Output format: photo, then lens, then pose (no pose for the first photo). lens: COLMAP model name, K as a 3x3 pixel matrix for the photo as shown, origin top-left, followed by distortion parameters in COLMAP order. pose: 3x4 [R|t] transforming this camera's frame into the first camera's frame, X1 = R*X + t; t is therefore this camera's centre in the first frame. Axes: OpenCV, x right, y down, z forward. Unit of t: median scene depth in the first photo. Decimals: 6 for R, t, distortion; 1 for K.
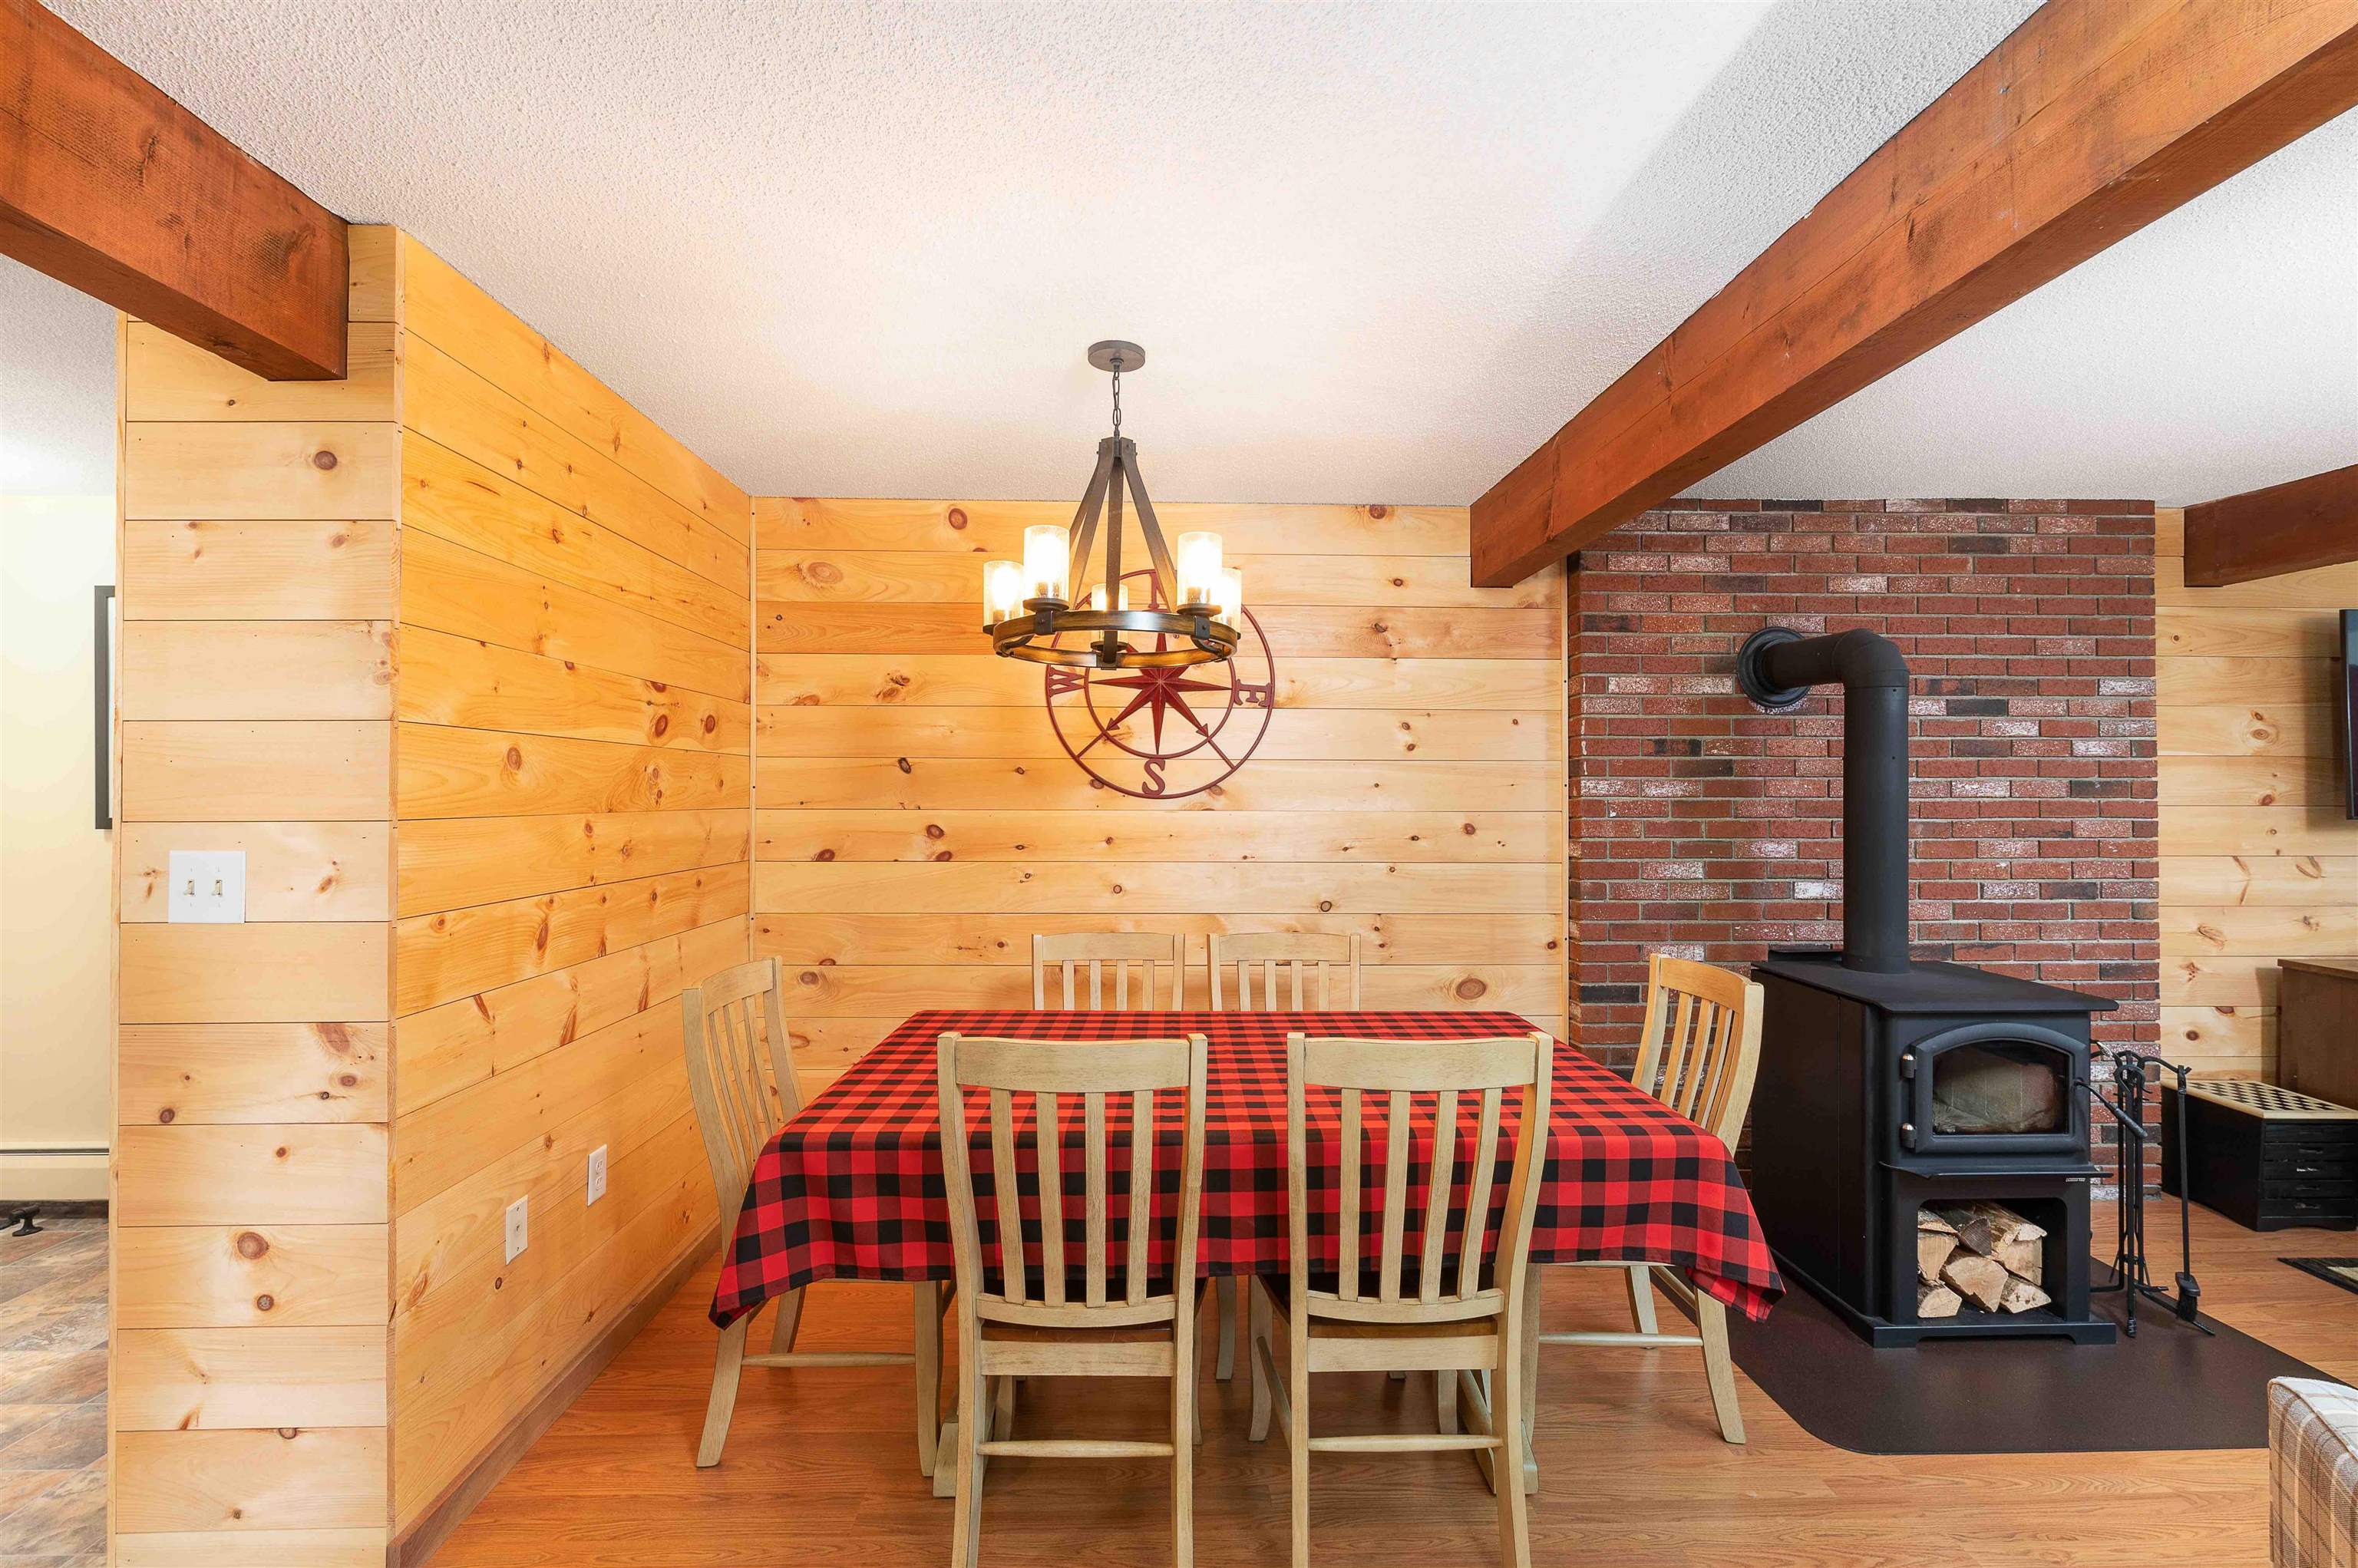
lens RADIAL K [[1020.3, 0, 1181.6], [0, 1020.3, 782.1], [0, 0, 1]] dist [0.001843, -0.000707]
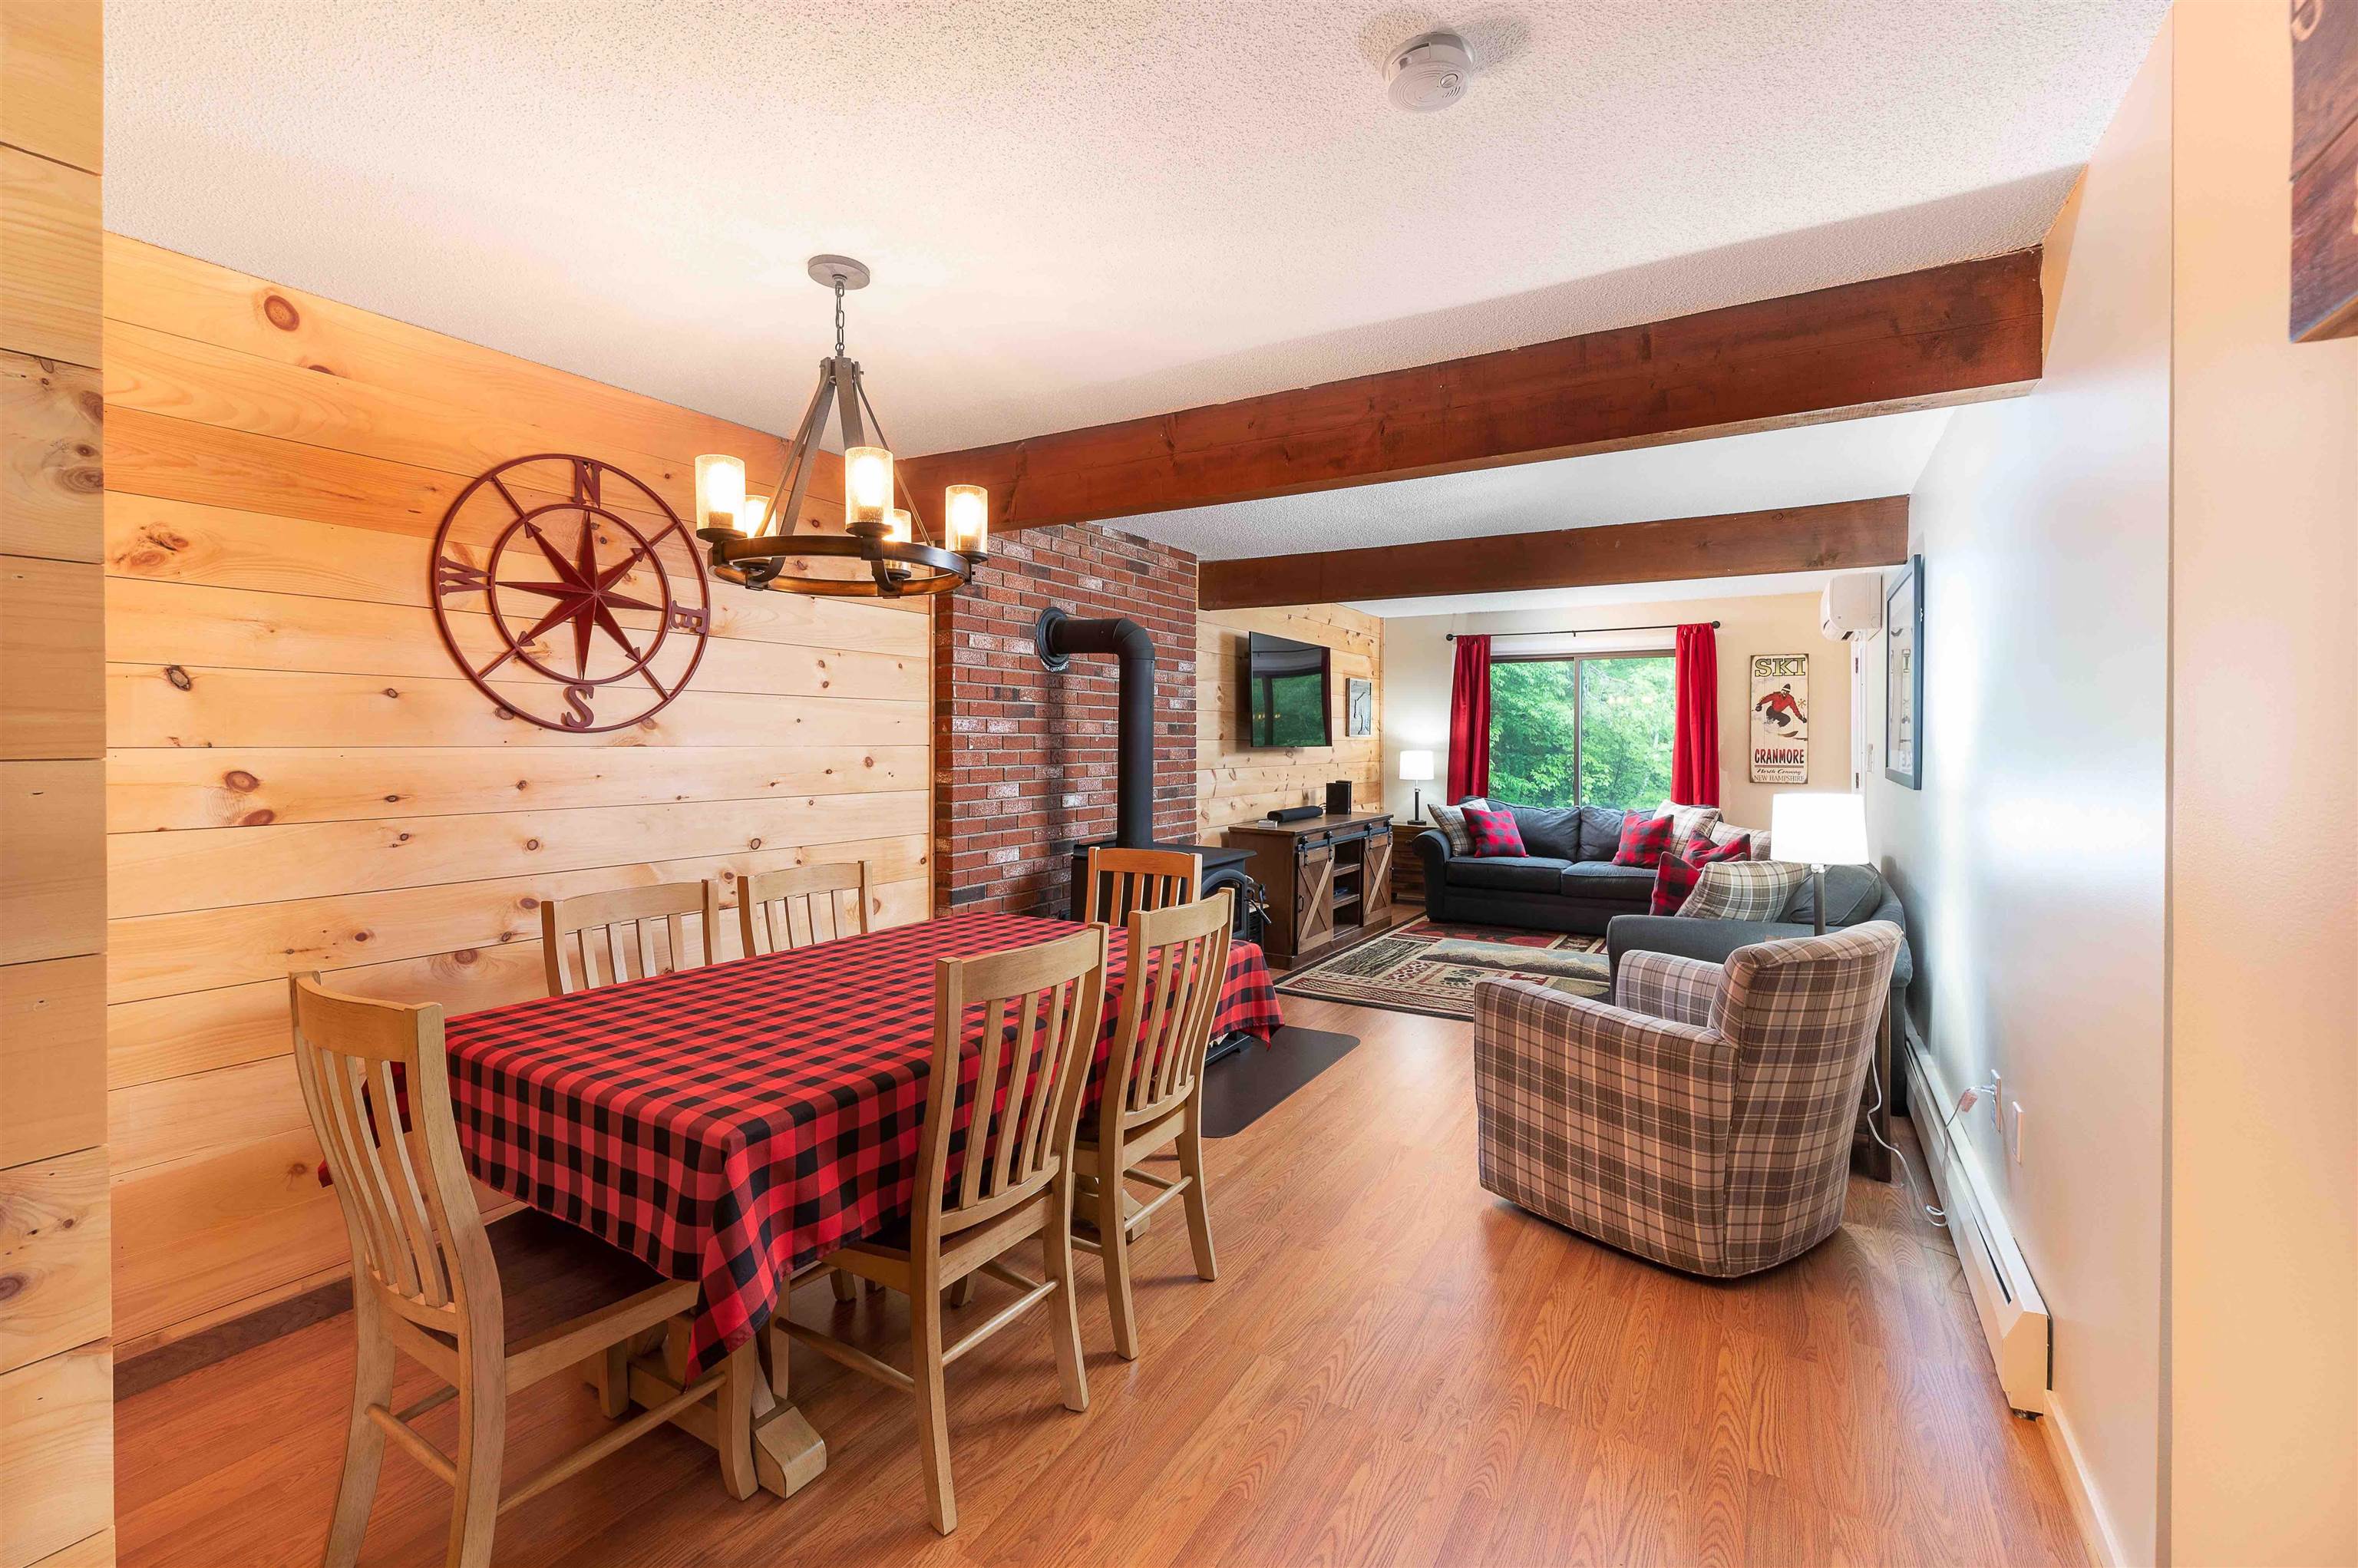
lens RADIAL K [[1020.3, 0, 1204.4], [0, 1020.3, 742.4], [0, 0, 1]] dist [0.001843, -0.000707]
pose [[0.519931, -0.003790, 0.854200, -0.471716], [-0.011641, 0.999866, 0.011521, 0.008716], [-0.854129, -0.015934, 0.519817, 0.128633]]
